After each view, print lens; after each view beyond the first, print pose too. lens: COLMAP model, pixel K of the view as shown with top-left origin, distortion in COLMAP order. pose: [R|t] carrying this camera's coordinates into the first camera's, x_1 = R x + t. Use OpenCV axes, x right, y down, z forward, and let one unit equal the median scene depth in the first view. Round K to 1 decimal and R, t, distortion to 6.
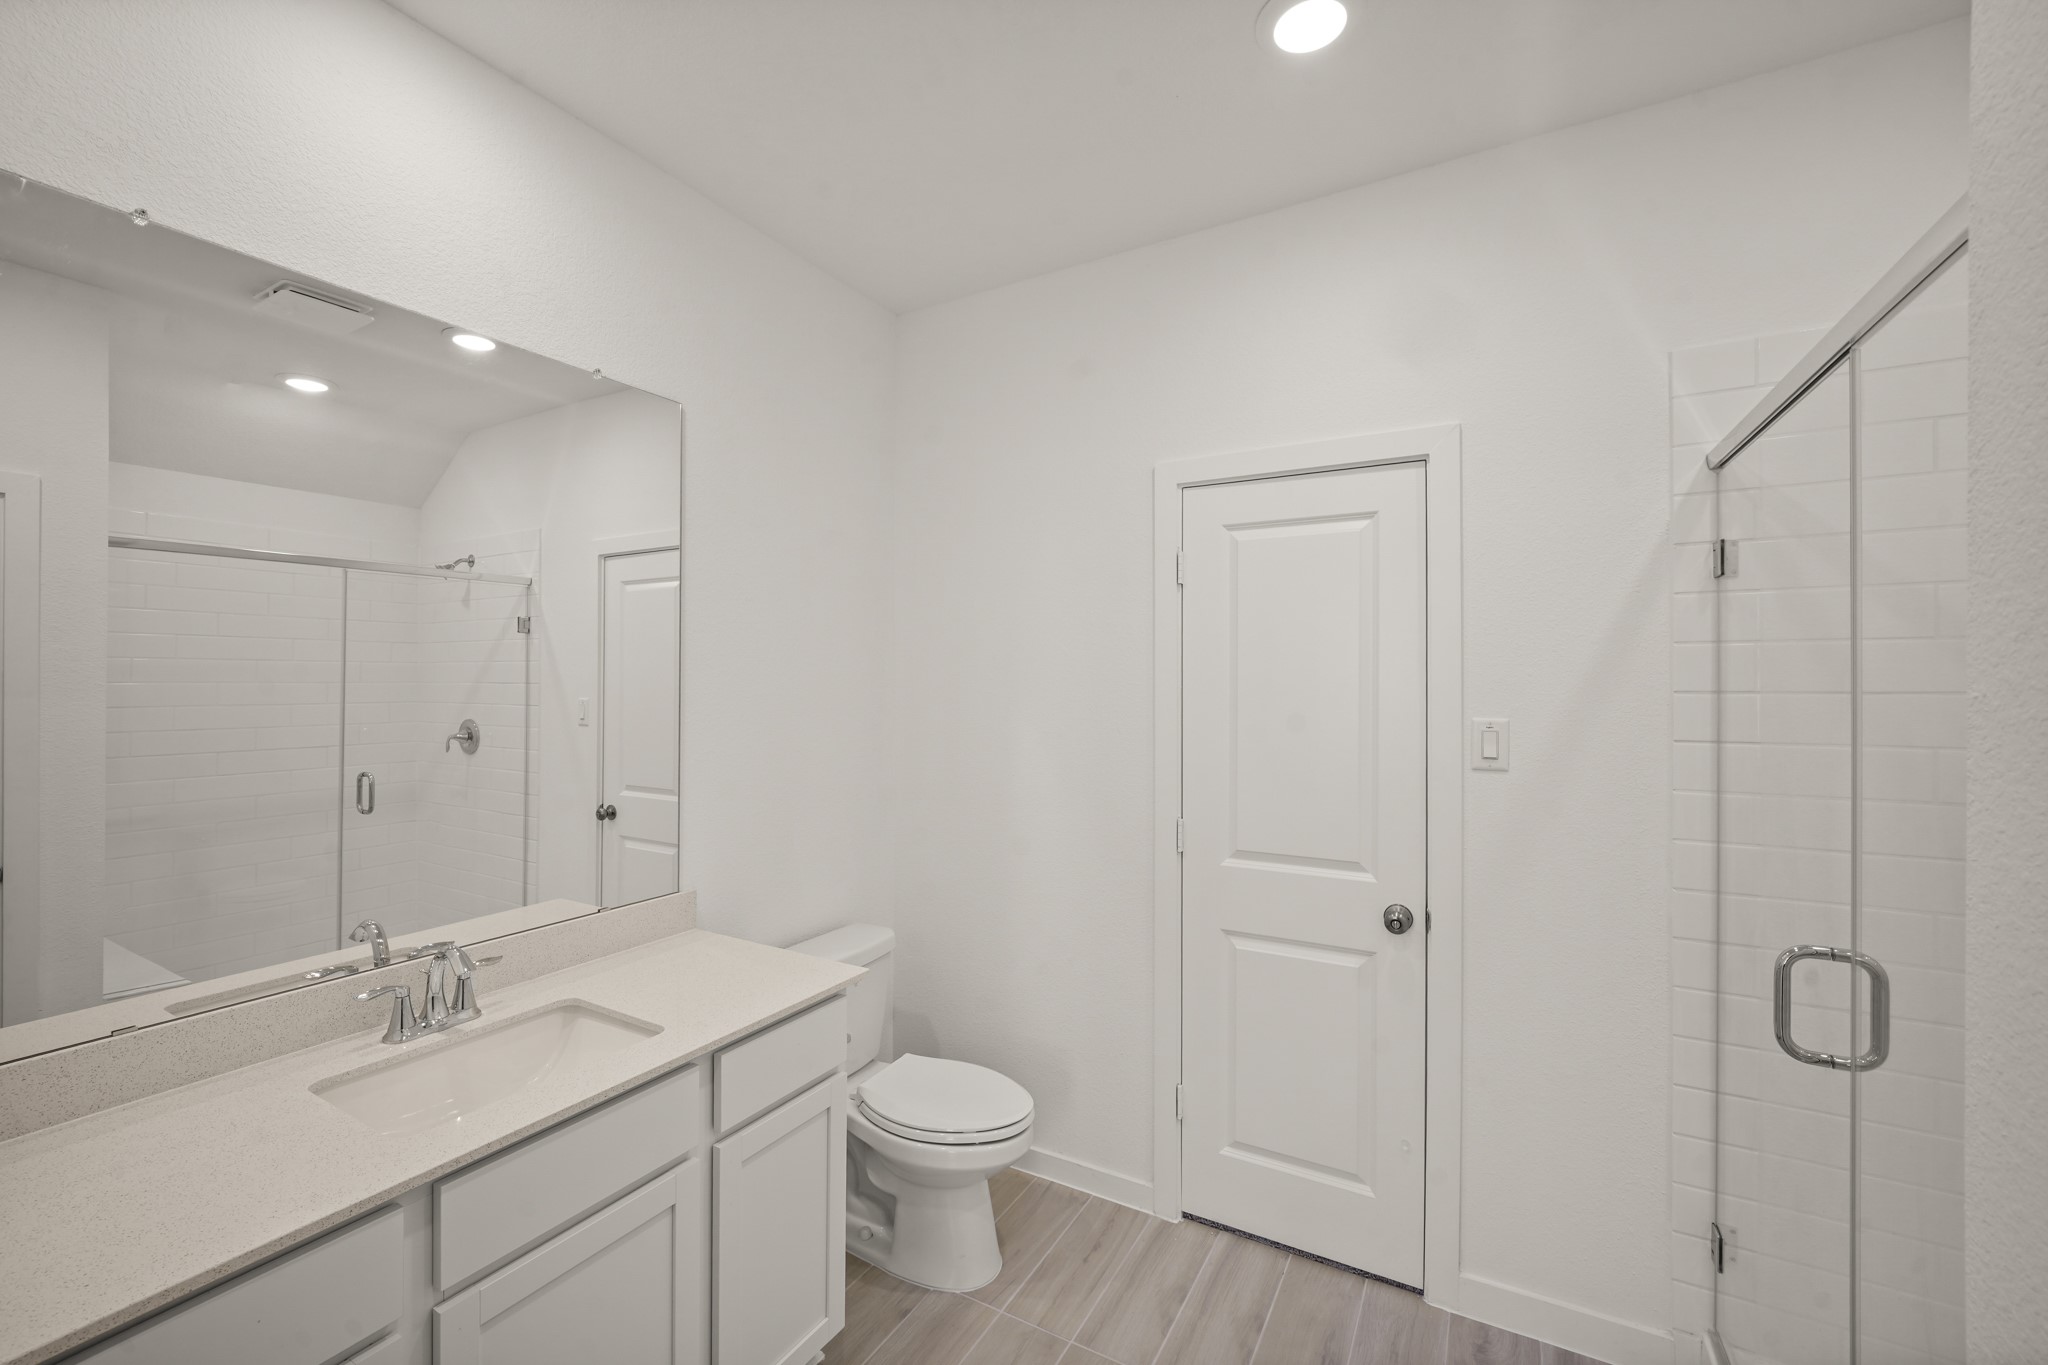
lens RADIAL K [[815.7, 0, 1013.6], [0, 815.7, 681.7], [0, 0, 1]] dist [-0.003463, 0.000022]
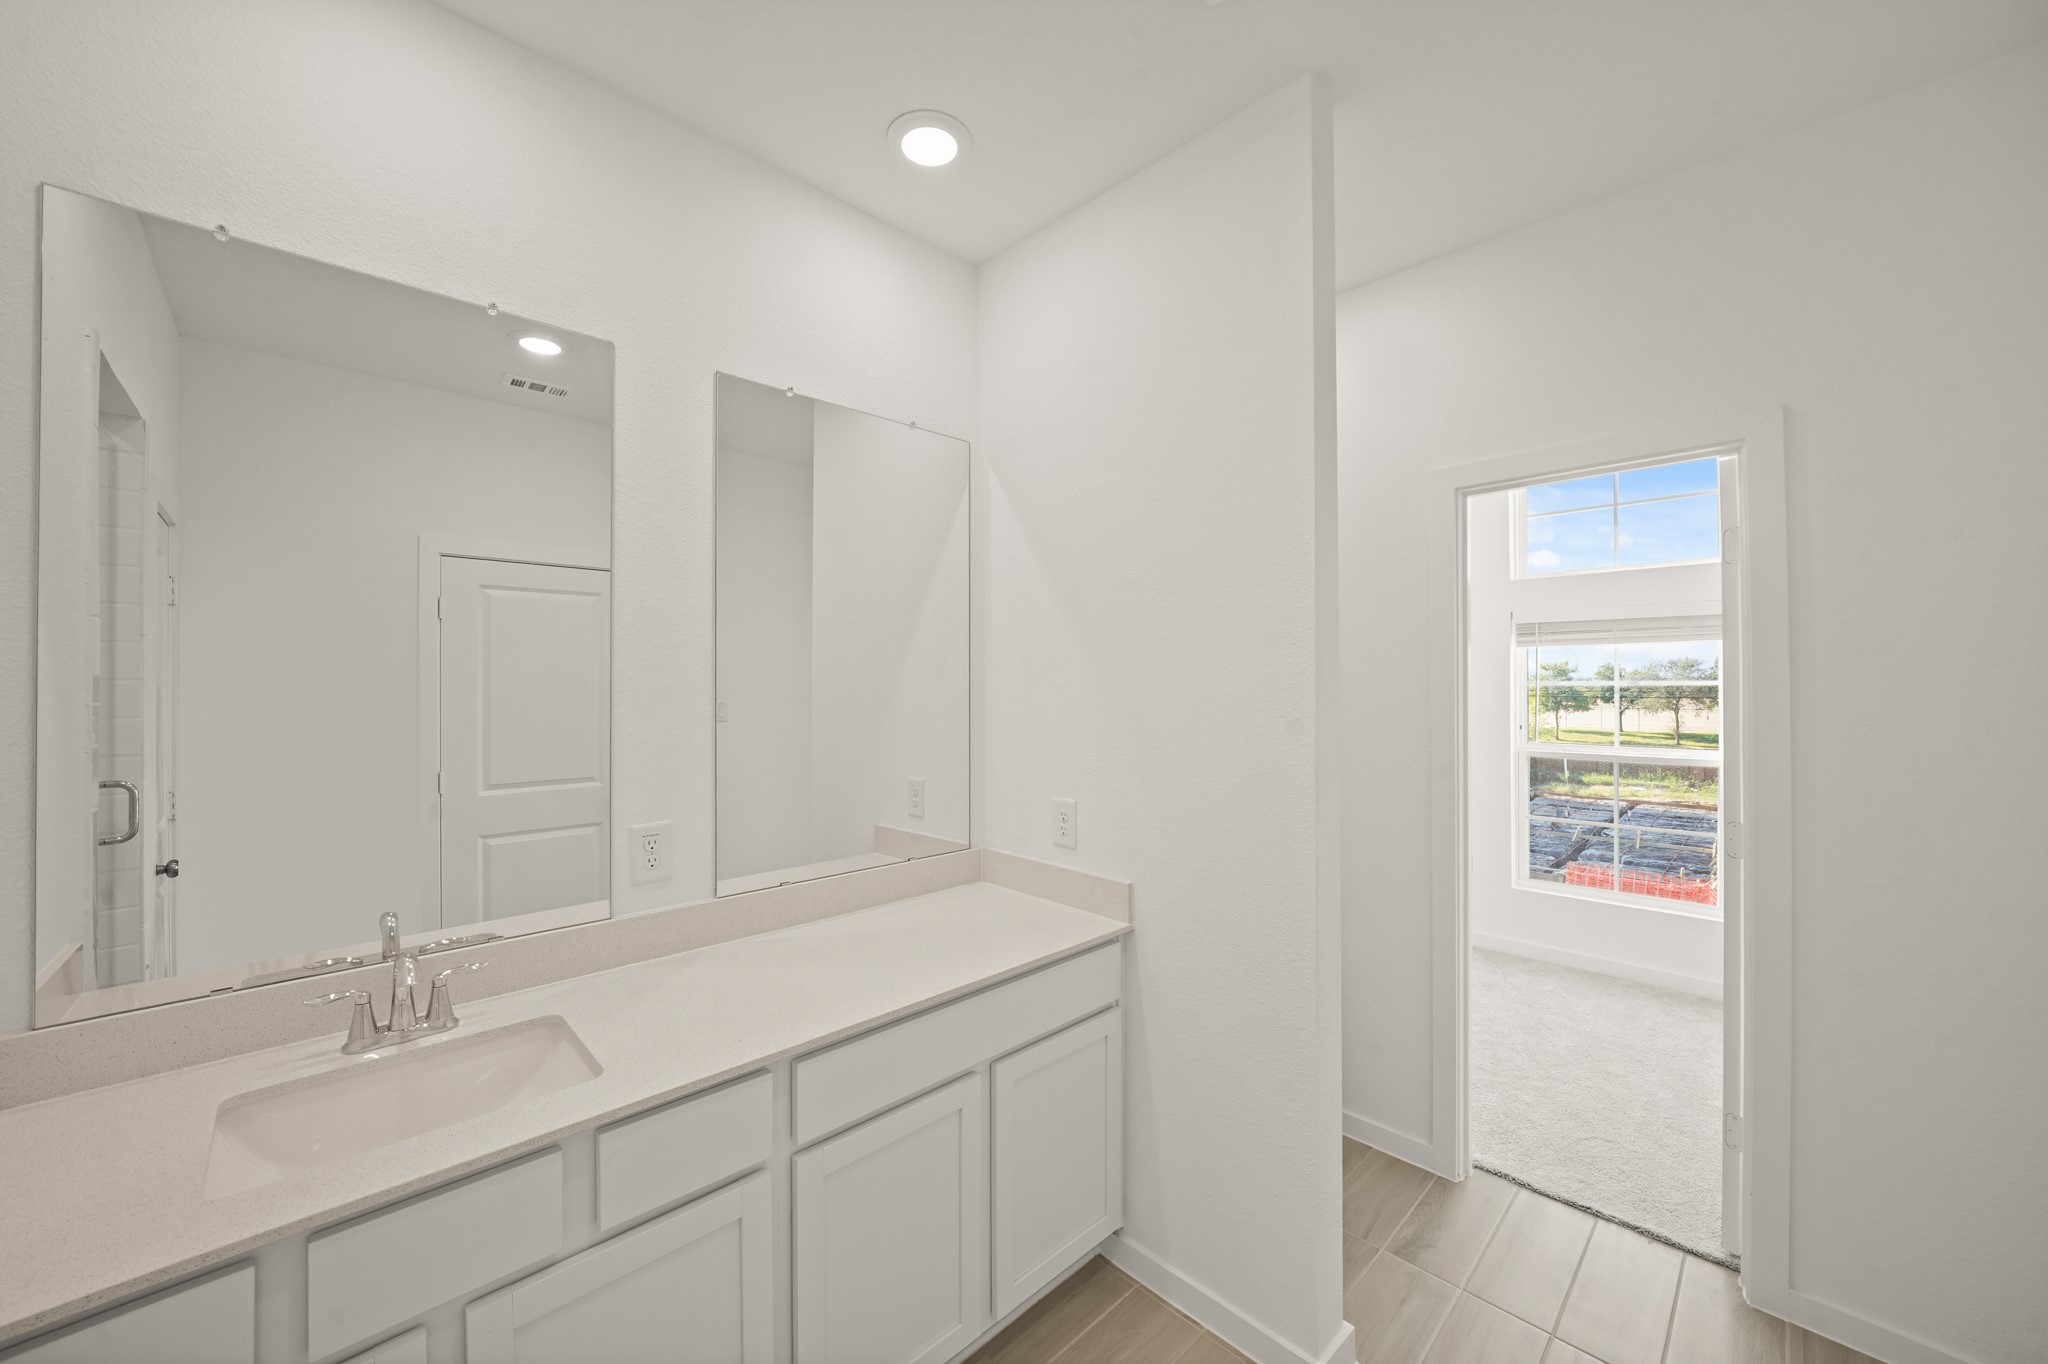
lens RADIAL K [[750.5, 0, 1019.0], [0, 750.5, 674.5], [0, 0, 1]] dist [-0.002421, -0.000054]
pose [[0.958007, 0.005994, -0.286682, 0.208111], [-0.006218, 0.999981, 0.000130, 0.000454], [0.286678, 0.001658, 0.958026, 0.352424]]
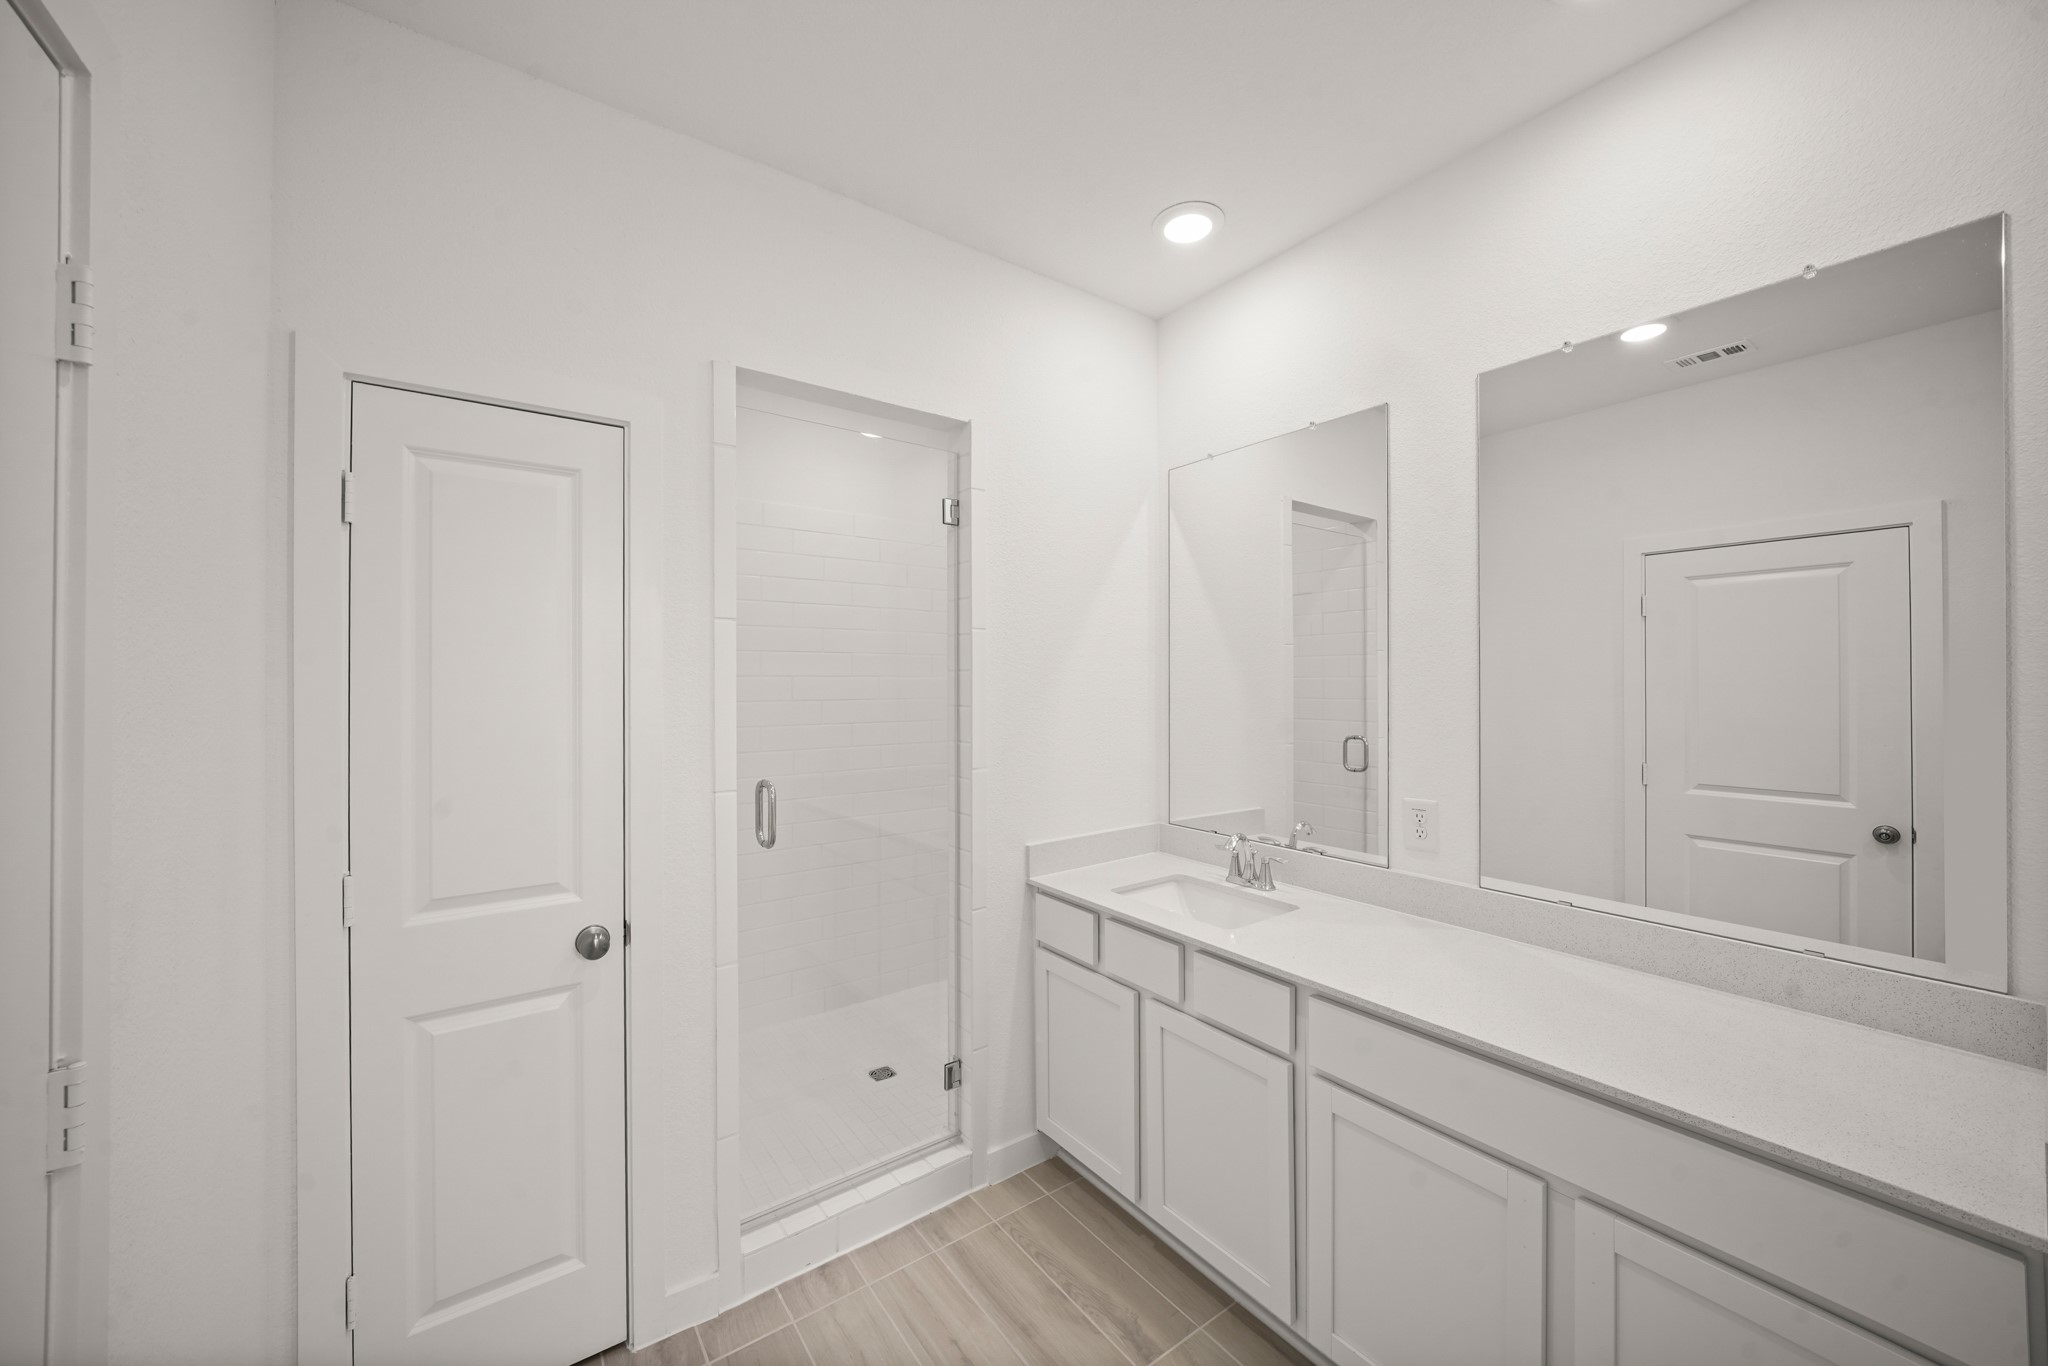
lens RADIAL K [[750.5, 0, 1019.0], [0, 750.5, 675.5], [0, 0, 1]] dist [-0.002421, -0.000054]
pose [[-0.403850, 0.004952, -0.914812, 0.785360], [0.012801, 0.999918, -0.000238, 0.003113], [0.914736, -0.011807, -0.403881, 1.106998]]
